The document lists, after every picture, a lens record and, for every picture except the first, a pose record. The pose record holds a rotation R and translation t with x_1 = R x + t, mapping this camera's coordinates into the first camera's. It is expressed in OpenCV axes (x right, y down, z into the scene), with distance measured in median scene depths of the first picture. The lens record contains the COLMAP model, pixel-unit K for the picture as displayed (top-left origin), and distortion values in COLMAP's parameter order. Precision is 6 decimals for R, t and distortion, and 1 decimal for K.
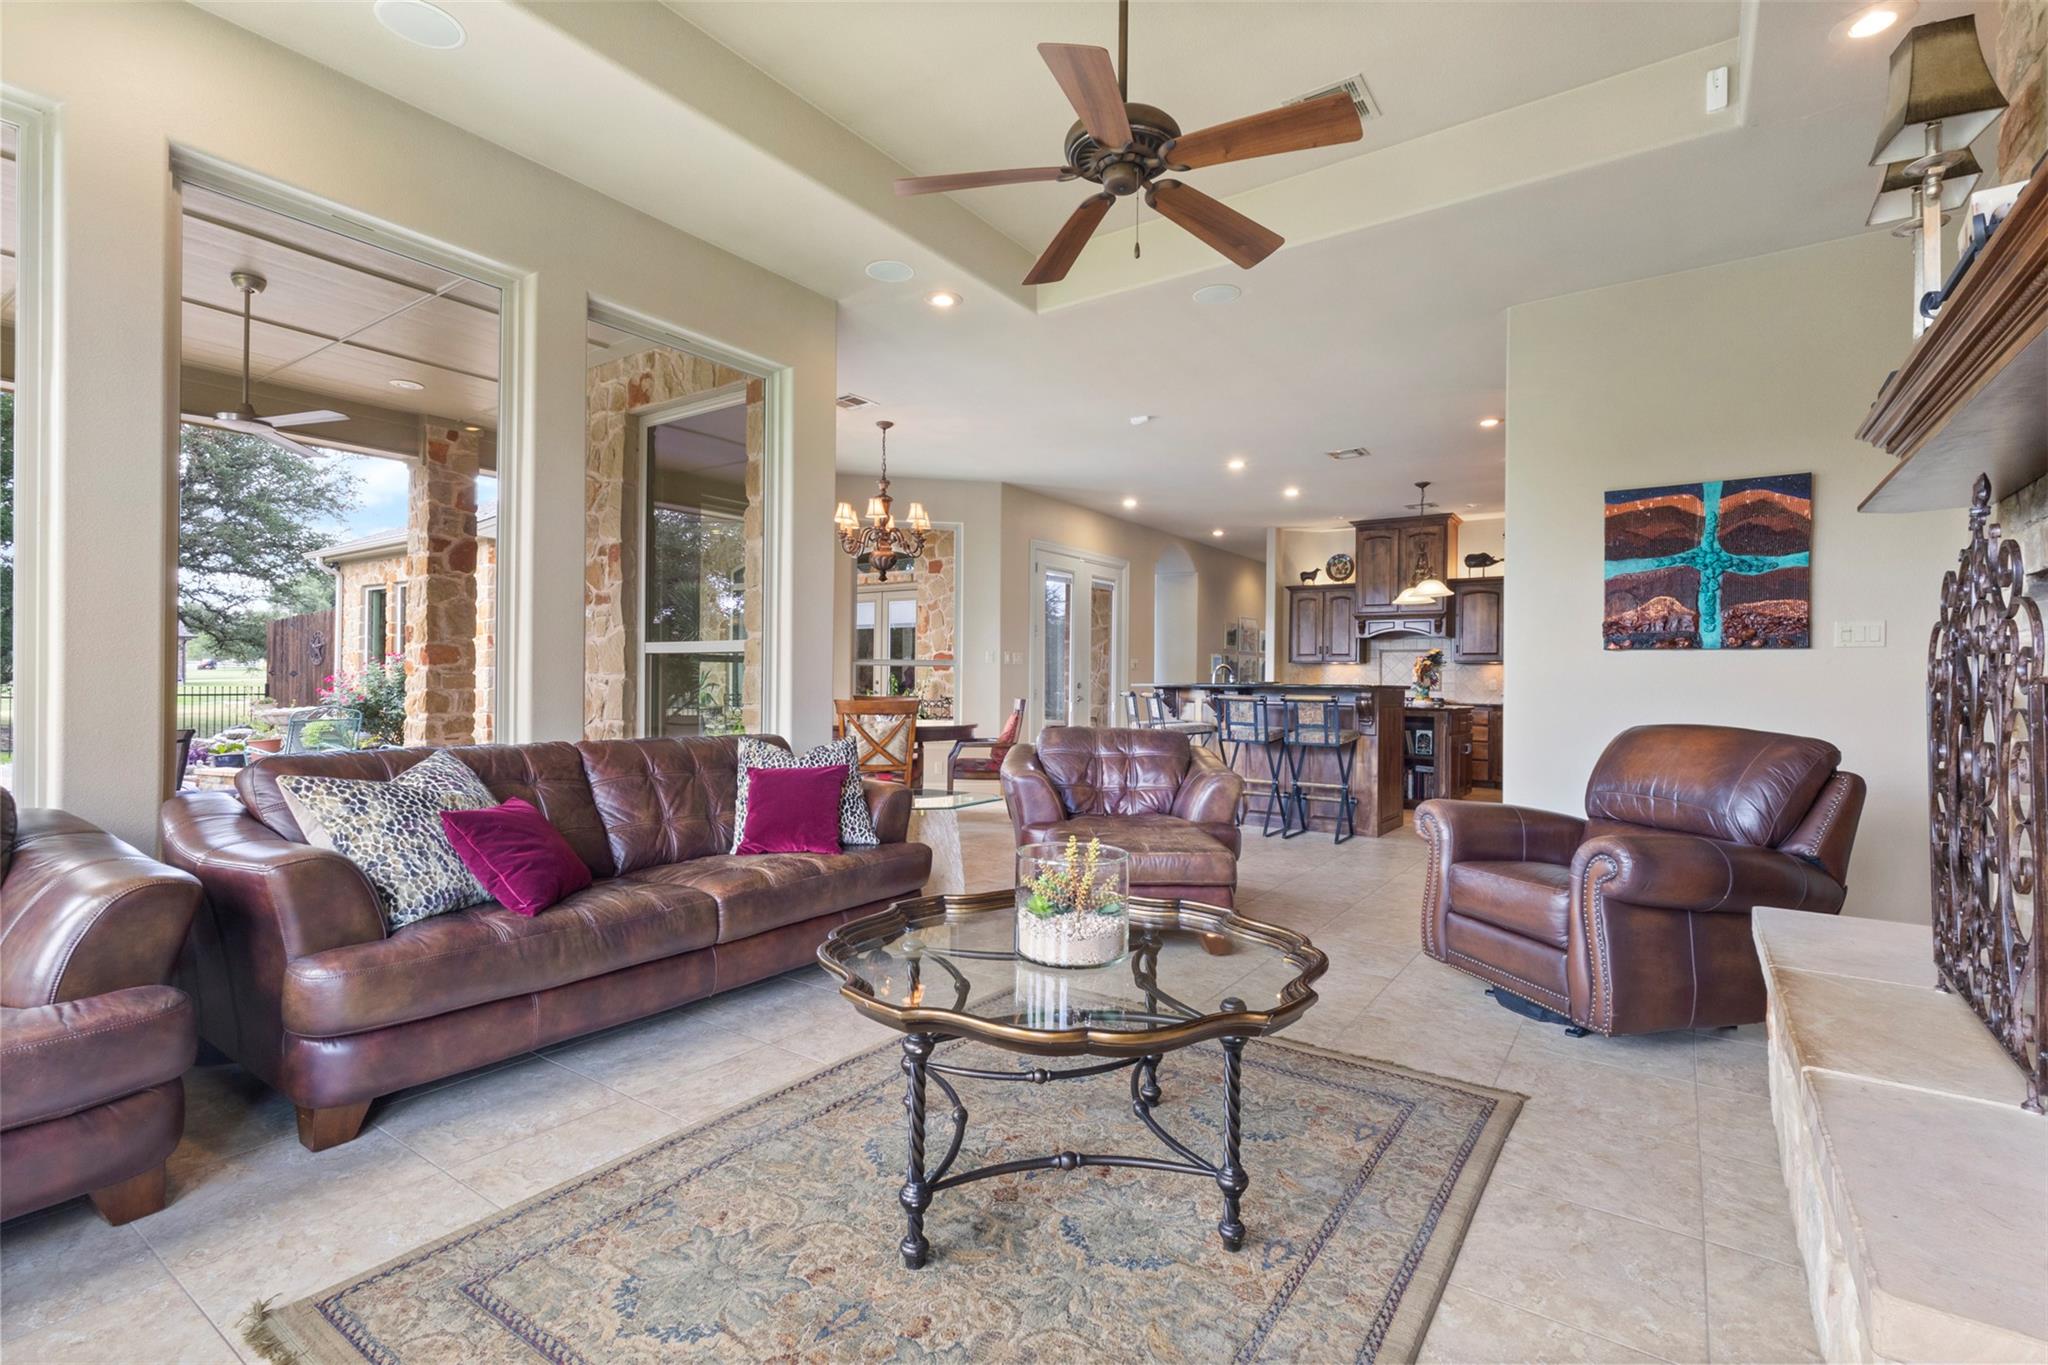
lens RADIAL K [[940.8, 0, 1013.5], [0, 940.8, 682.8], [0, 0, 1]] dist [0.003403, 0.000156]
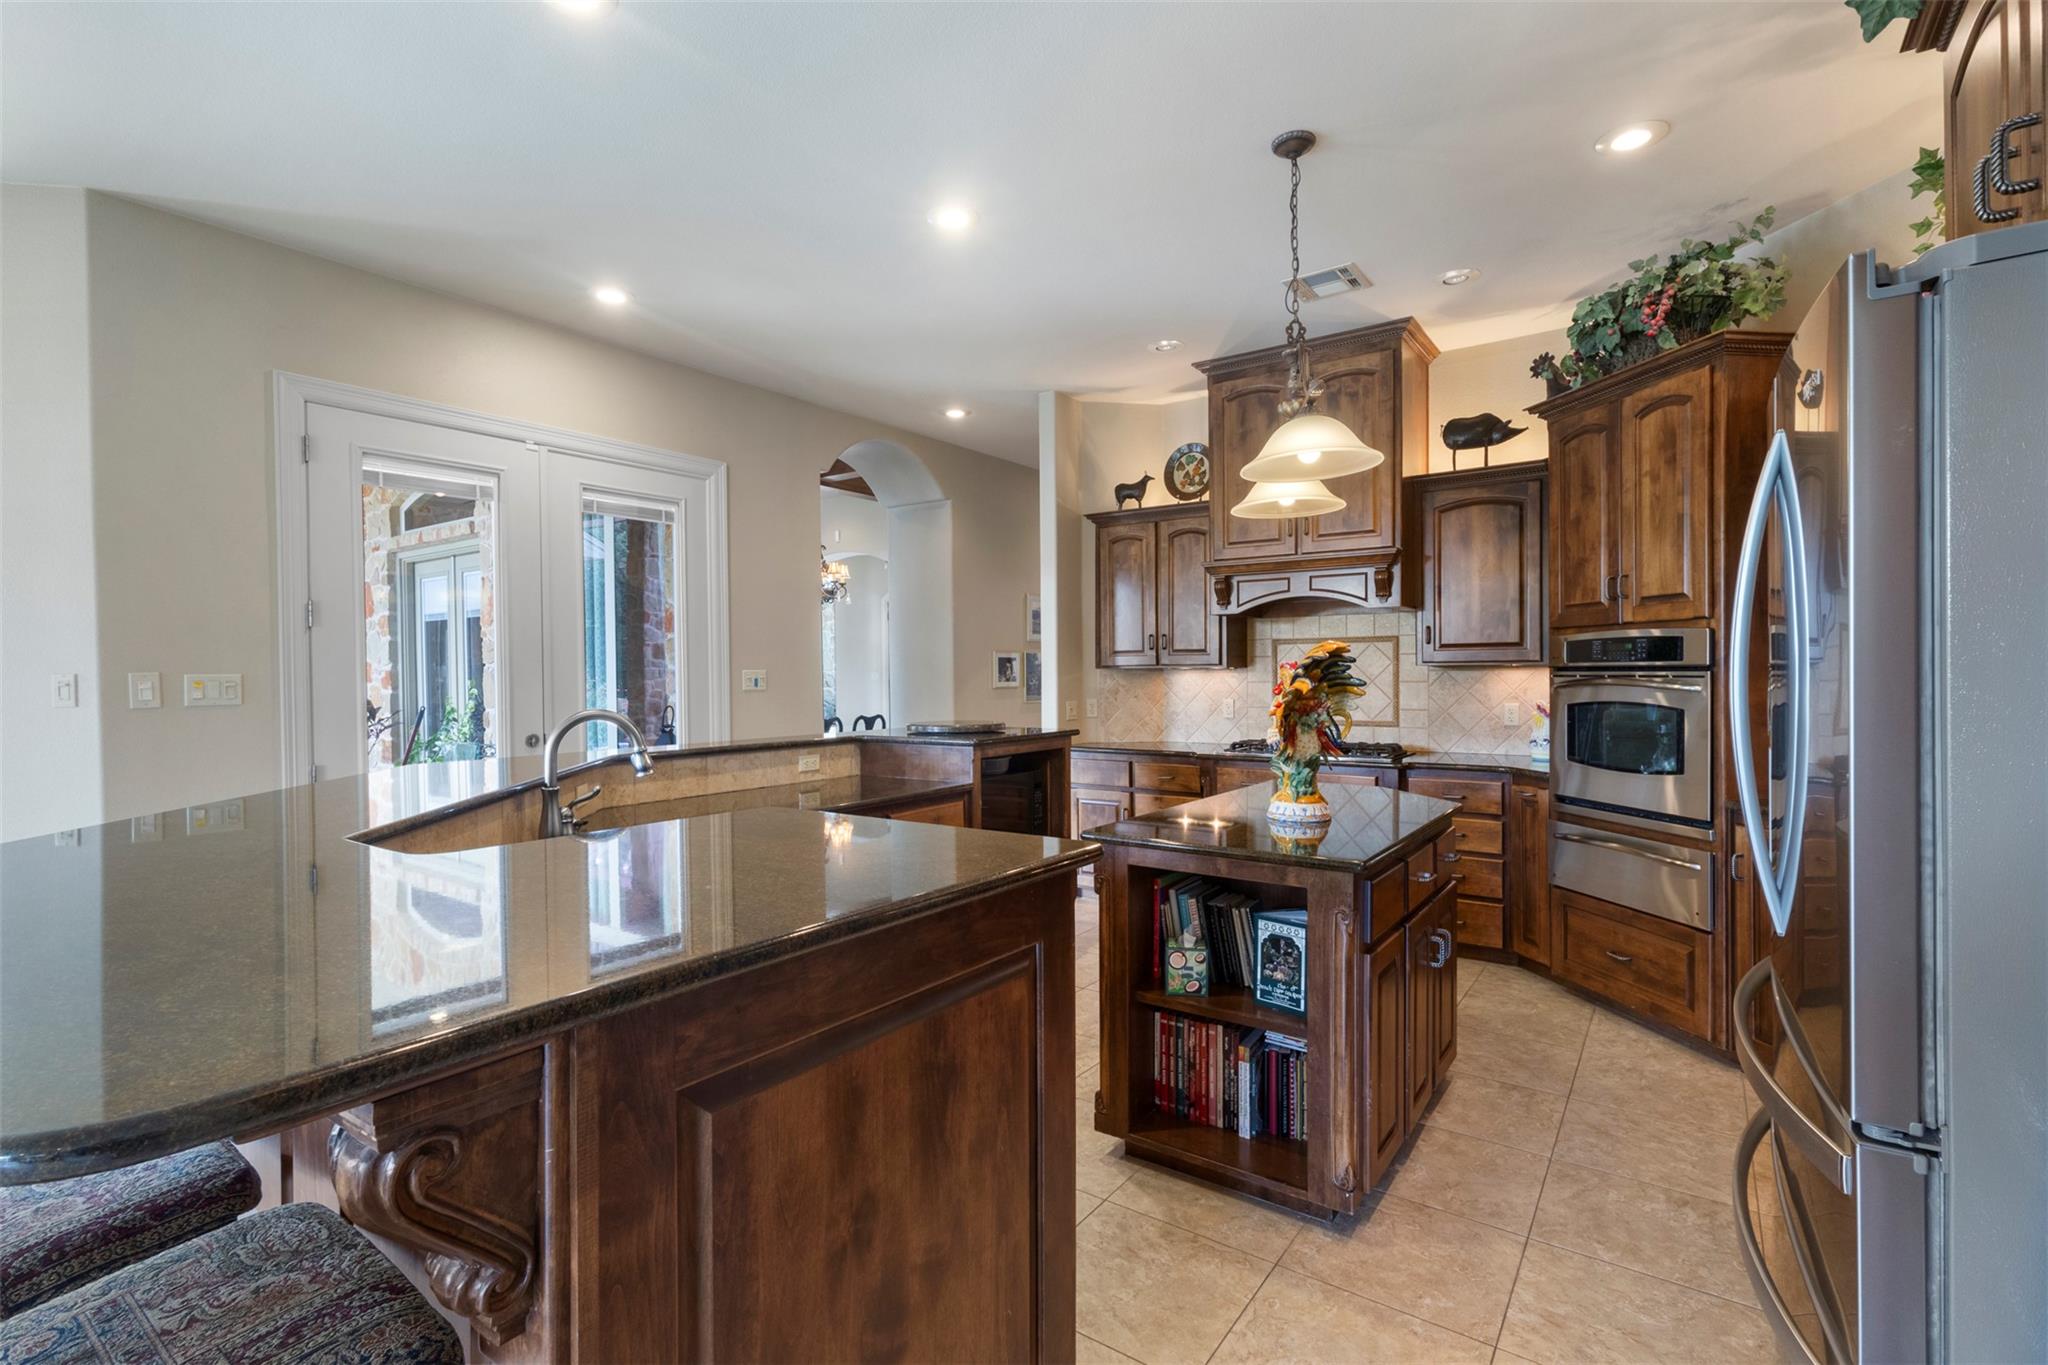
lens RADIAL K [[940.8, 0, 1013.5], [0, 940.8, 682.8], [0, 0, 1]] dist [0.003403, 0.000156]
pose [[0.999665, -0.022633, -0.012560, 0.271081], [0.022776, 0.999676, 0.011379, -0.021997], [0.012298, -0.011661, 0.999856, 0.535391]]
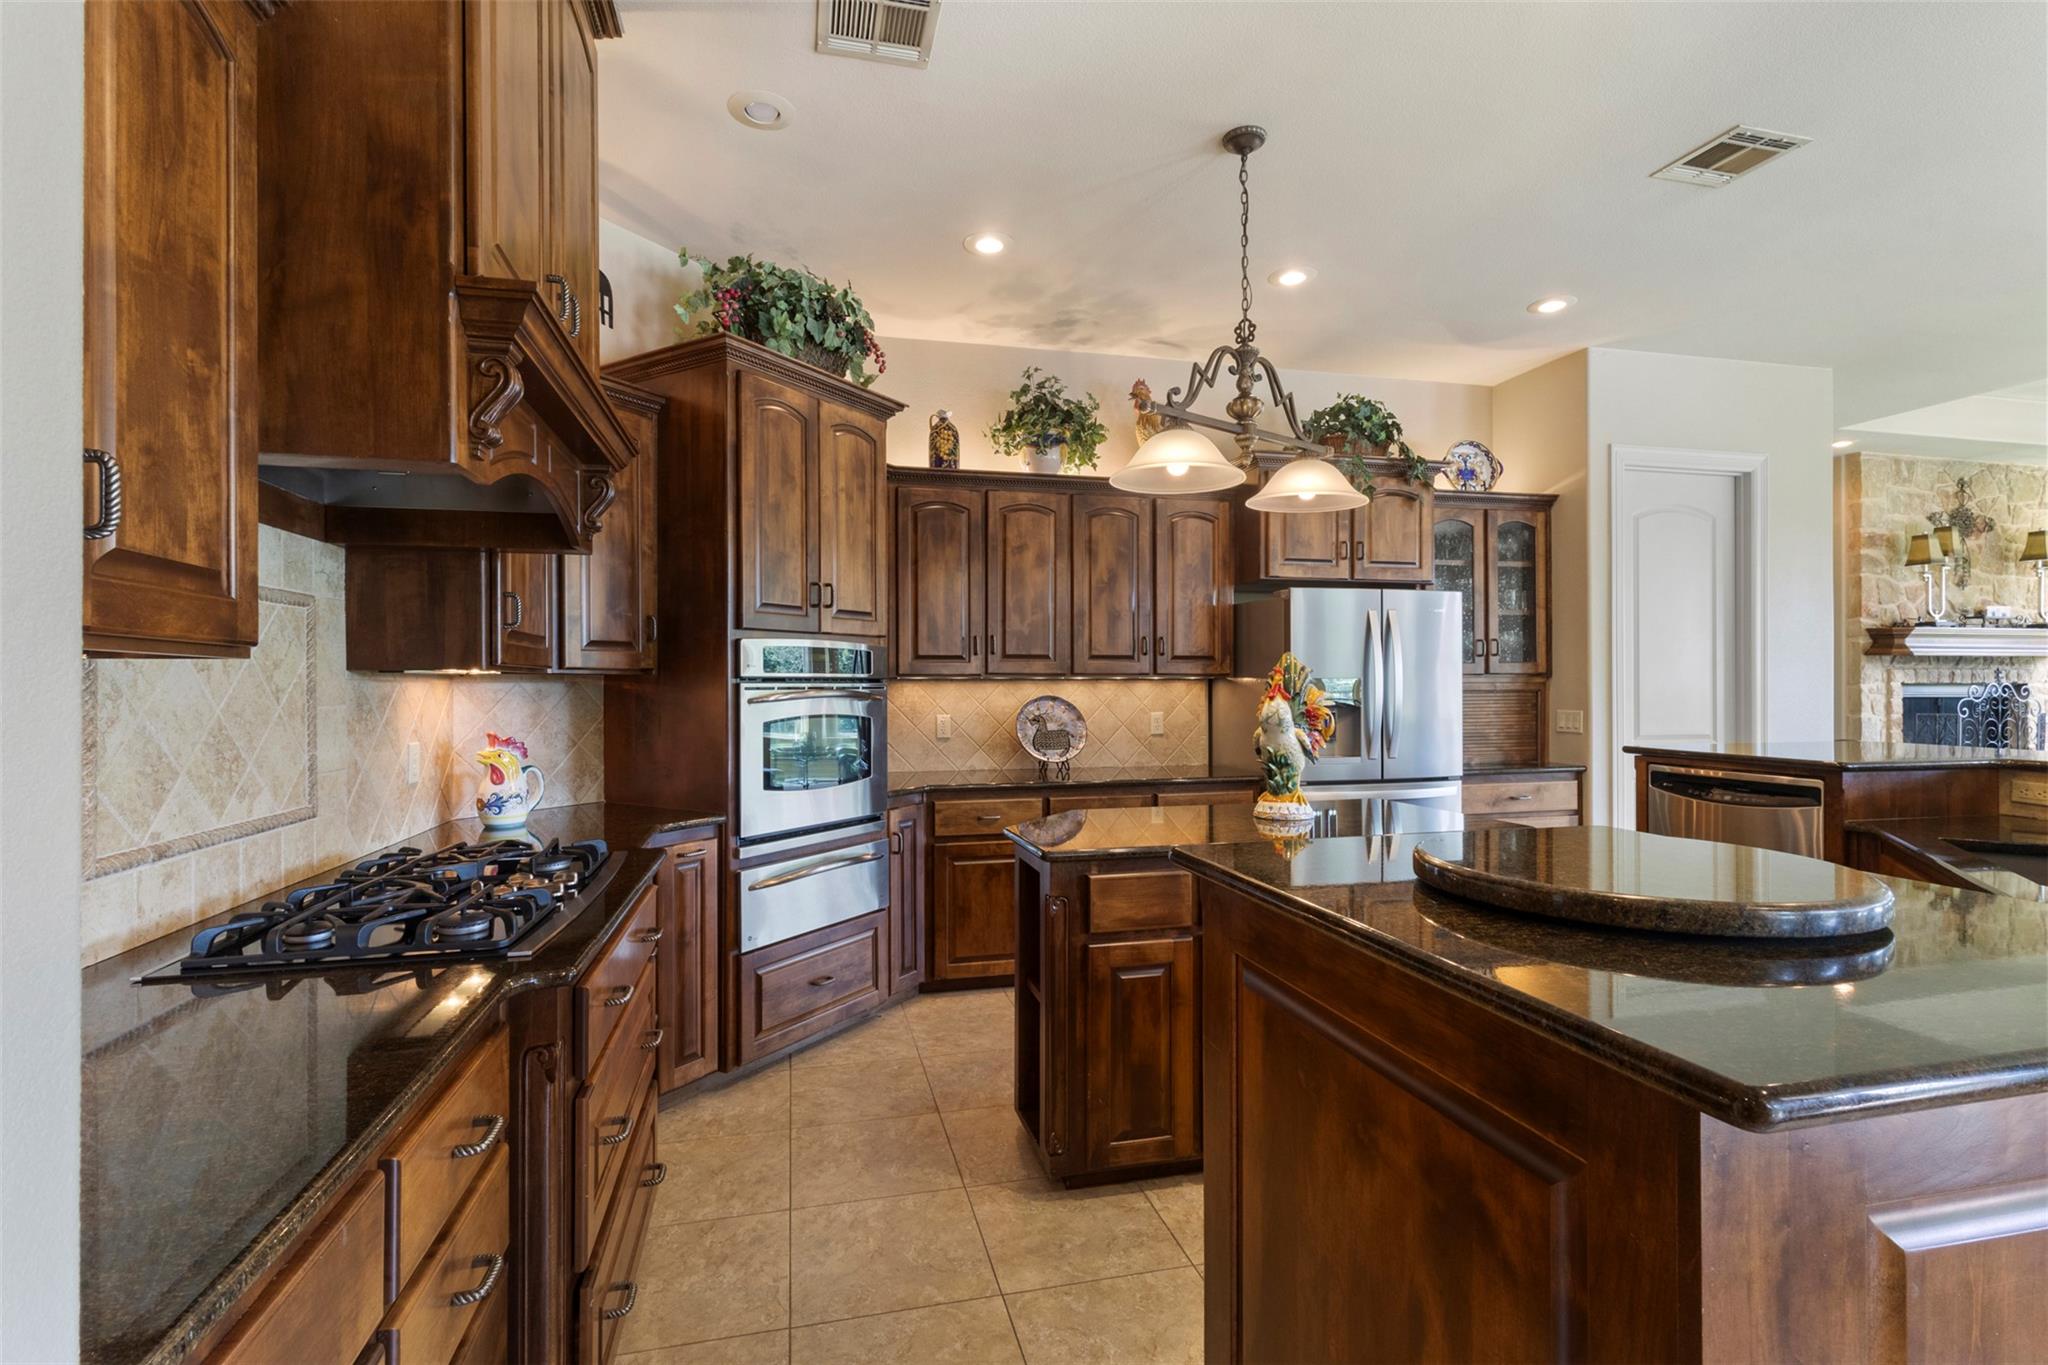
lens RADIAL K [[941.5, 0, 1016.0], [0, 941.5, 682.5], [0, 0, 1]] dist [-0.000308, 0.000432]
pose [[-0.752648, -0.011563, 0.658321, 0.225512], [-0.007692, 0.999932, 0.008770, -0.020898], [-0.658378, 0.001537, -0.752686, 1.031649]]
